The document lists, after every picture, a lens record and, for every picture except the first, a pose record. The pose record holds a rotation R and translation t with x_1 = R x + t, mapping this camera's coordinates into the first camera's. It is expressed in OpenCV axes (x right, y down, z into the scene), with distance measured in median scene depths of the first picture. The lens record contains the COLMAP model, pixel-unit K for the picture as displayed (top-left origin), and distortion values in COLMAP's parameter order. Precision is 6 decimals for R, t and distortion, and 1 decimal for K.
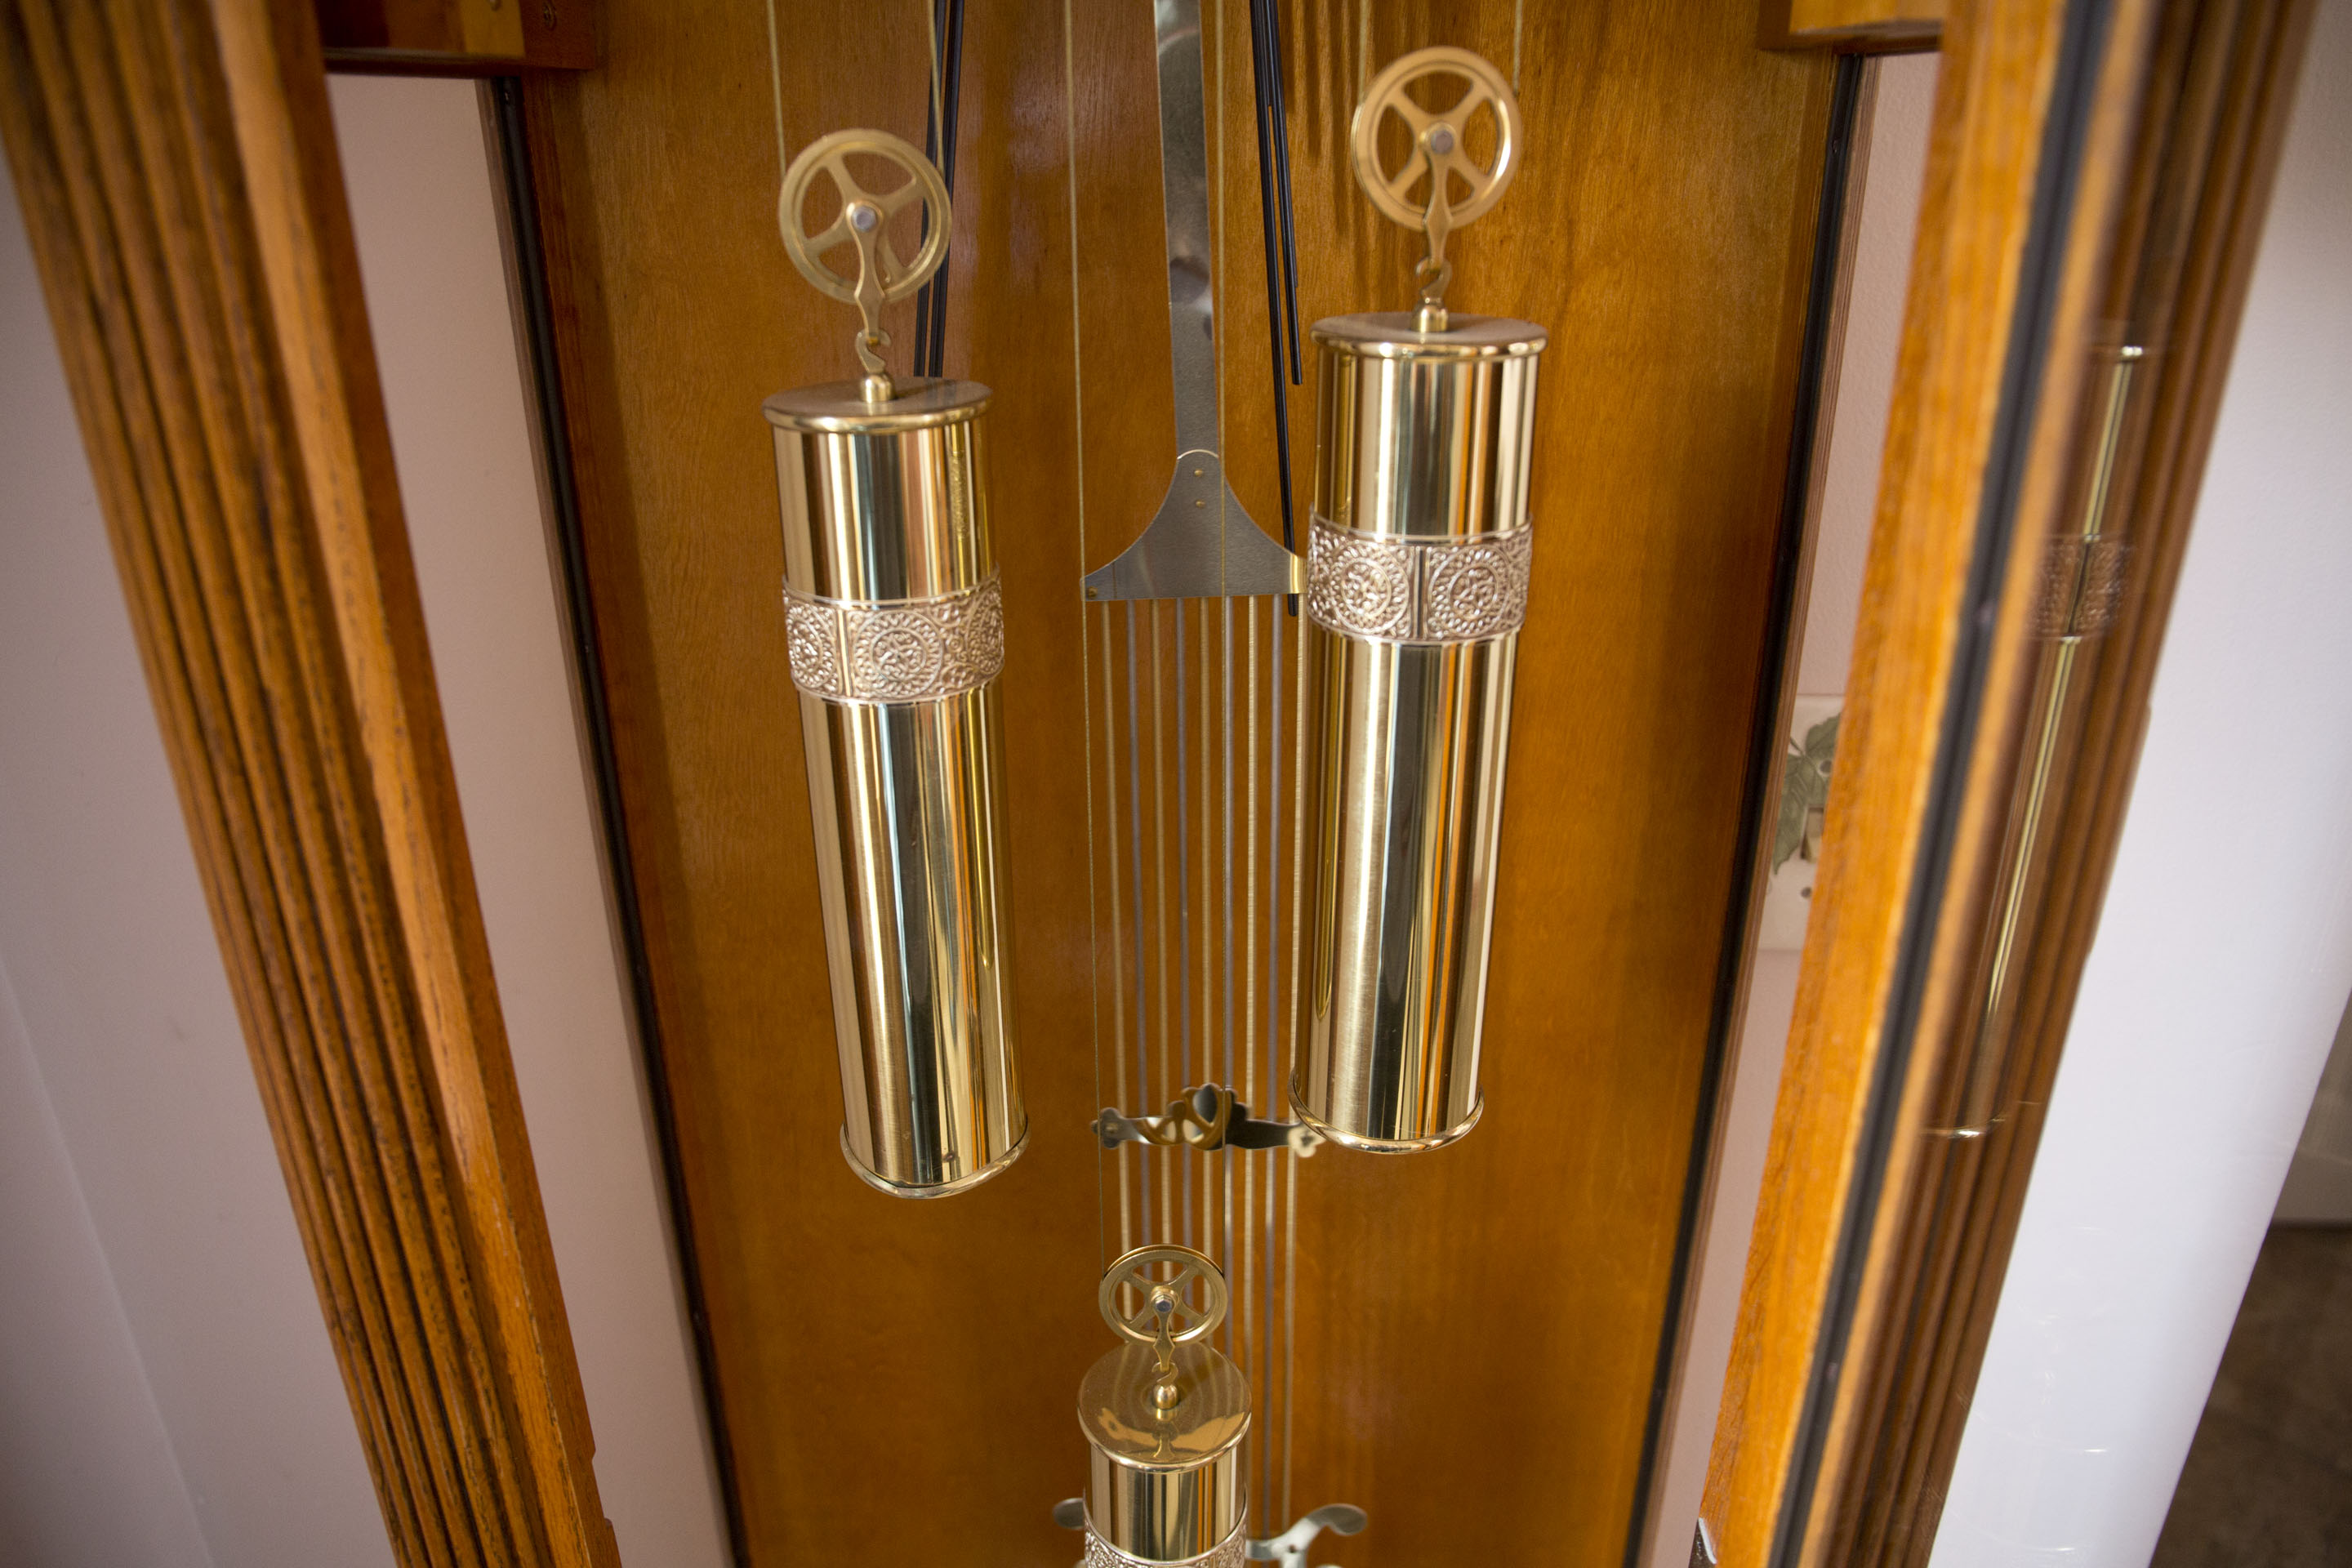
lens RADIAL K [[1552.0, 0, 1168.7], [0, 1552.0, 771.6], [0, 0, 1]] dist [-0.080957, 0.030626]
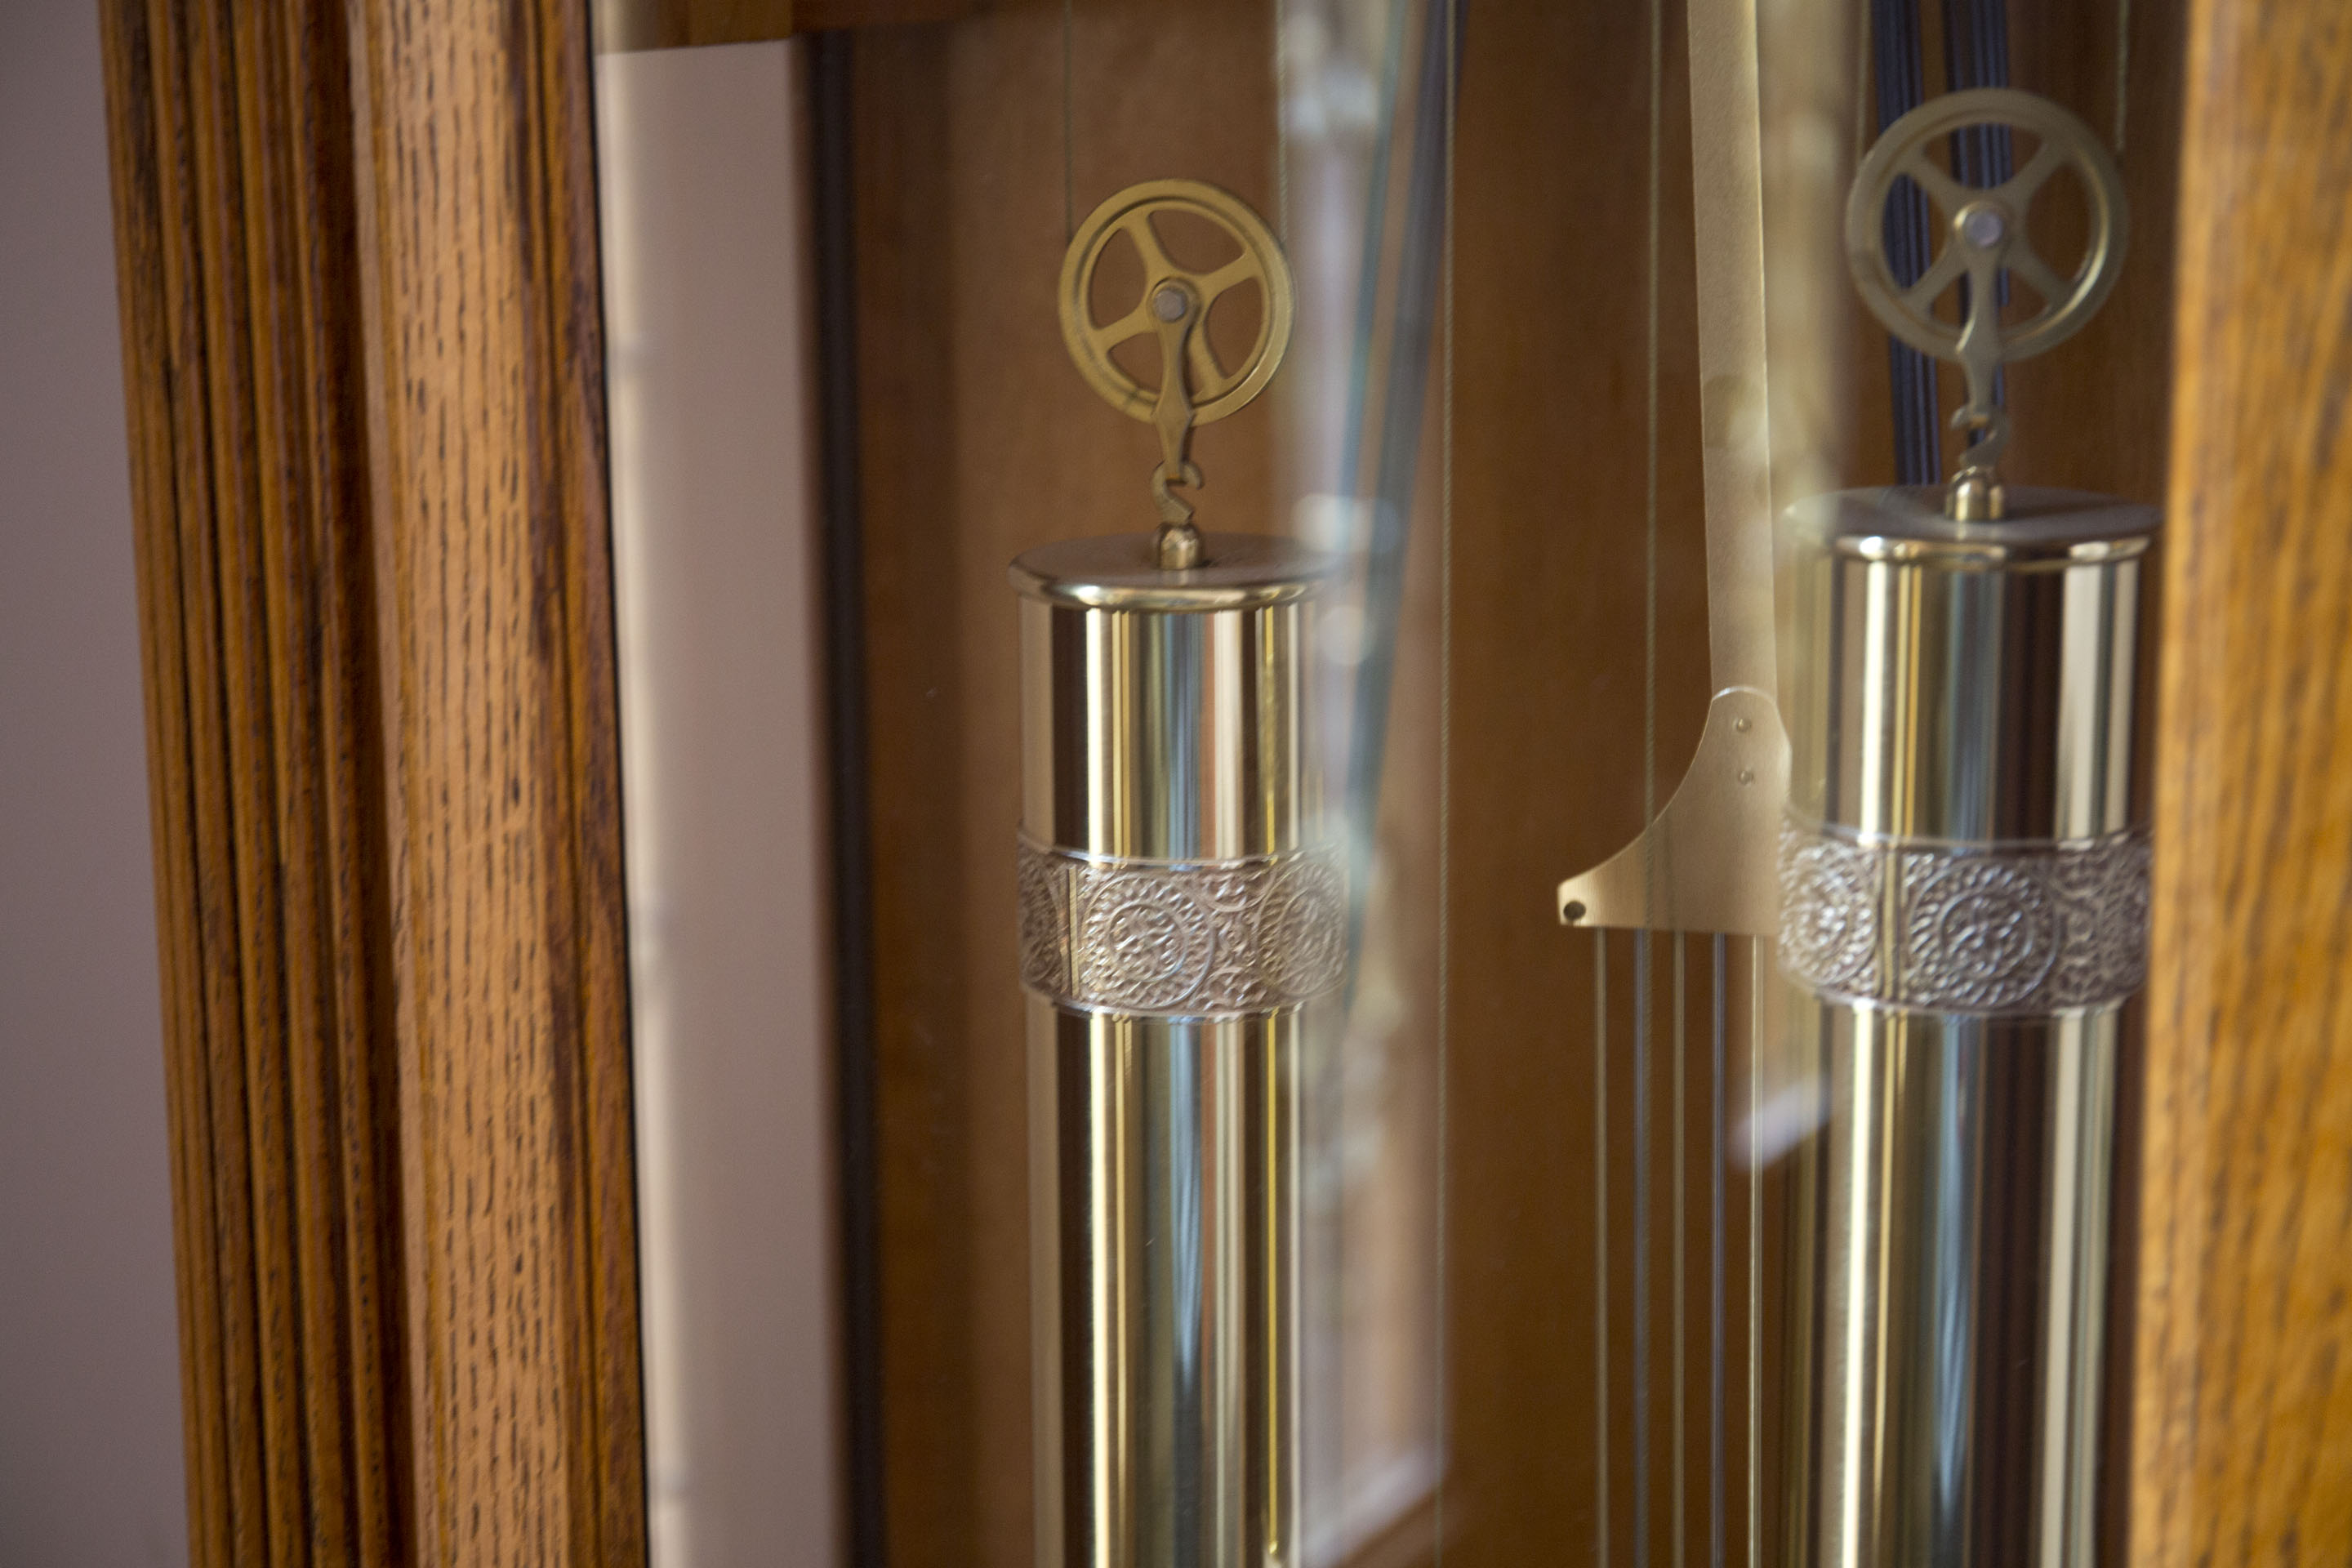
lens RADIAL K [[4461.1, 0, 1296.7], [0, 4461.1, 836.4], [0, 0, 1]] dist [0.047970, 0.000000]
pose [[0.913665, 0.094280, -0.395384, 0.653812], [-0.163072, 0.976035, -0.144093, 0.148980], [0.372323, 0.196129, 0.907143, -0.736218]]
